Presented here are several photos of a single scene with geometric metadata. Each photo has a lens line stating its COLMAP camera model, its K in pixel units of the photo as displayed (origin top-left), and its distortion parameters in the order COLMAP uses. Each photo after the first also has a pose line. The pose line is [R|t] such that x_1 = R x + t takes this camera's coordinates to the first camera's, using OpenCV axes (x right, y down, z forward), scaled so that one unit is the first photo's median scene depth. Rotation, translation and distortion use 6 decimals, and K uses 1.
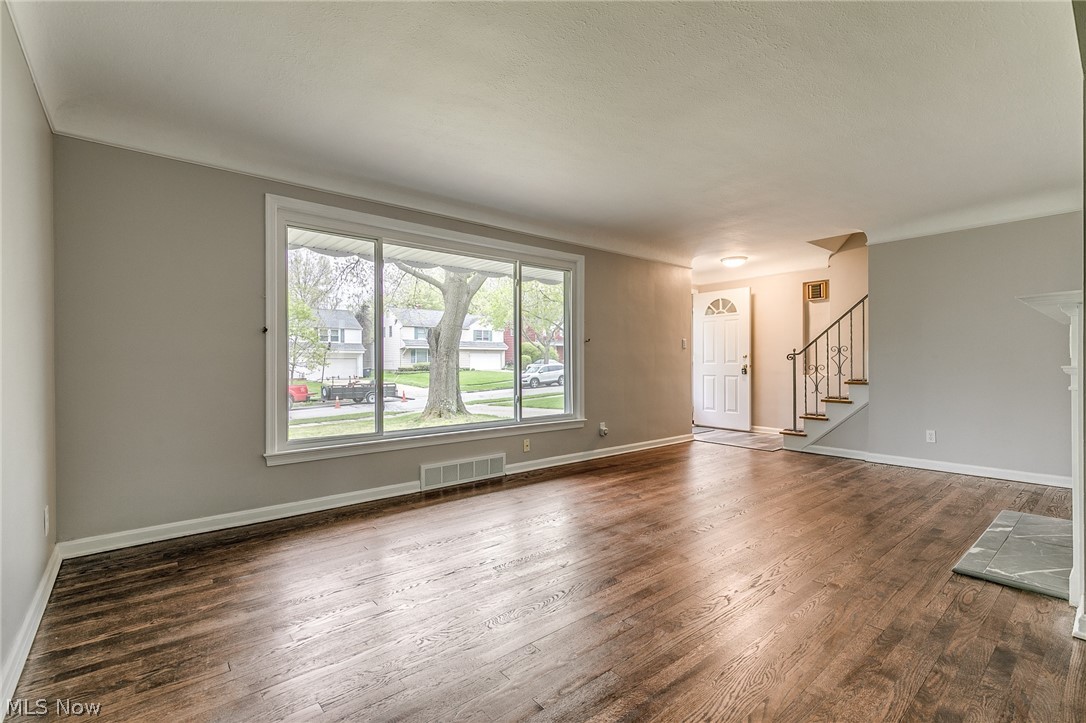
lens RADIAL K [[489.3, 0, 547.0], [0, 489.3, 361.5], [0, 0, 1]] dist [0.005152, -0.000642]
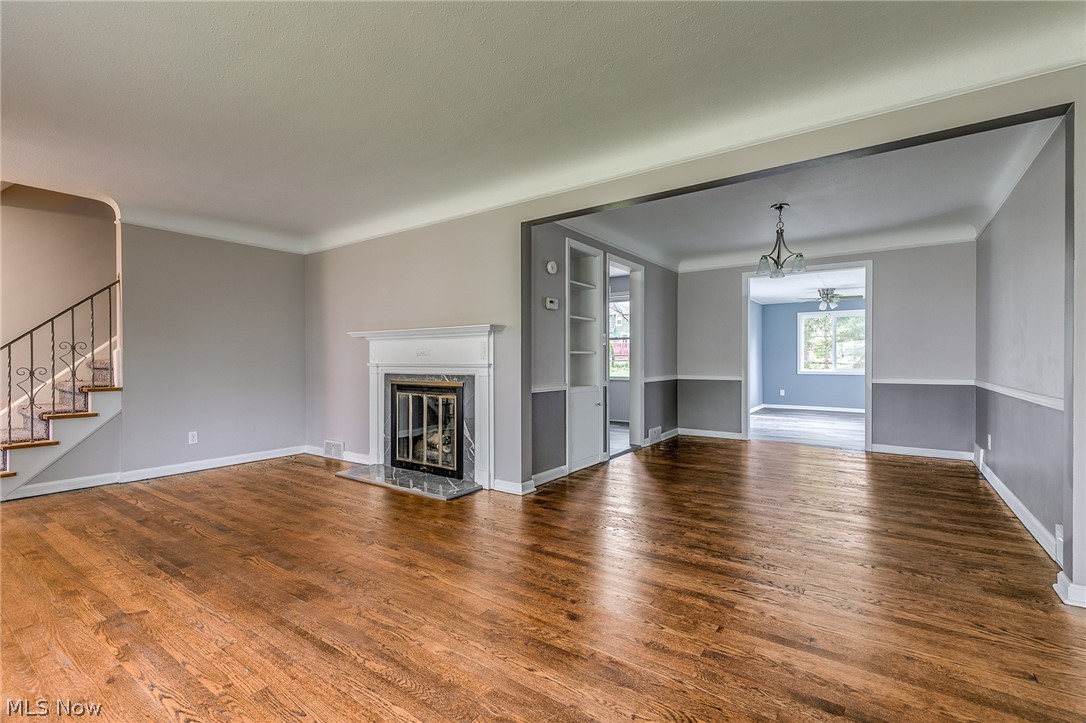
lens RADIAL K [[489.3, 0, 547.0], [0, 489.3, 361.5], [0, 0, 1]] dist [0.005152, -0.000642]
pose [[-0.260216, 0.001953, 0.965548, -0.364187], [0.003417, 0.999994, -0.001102, 0.001464], [-0.965544, 0.003013, -0.260221, 0.563331]]
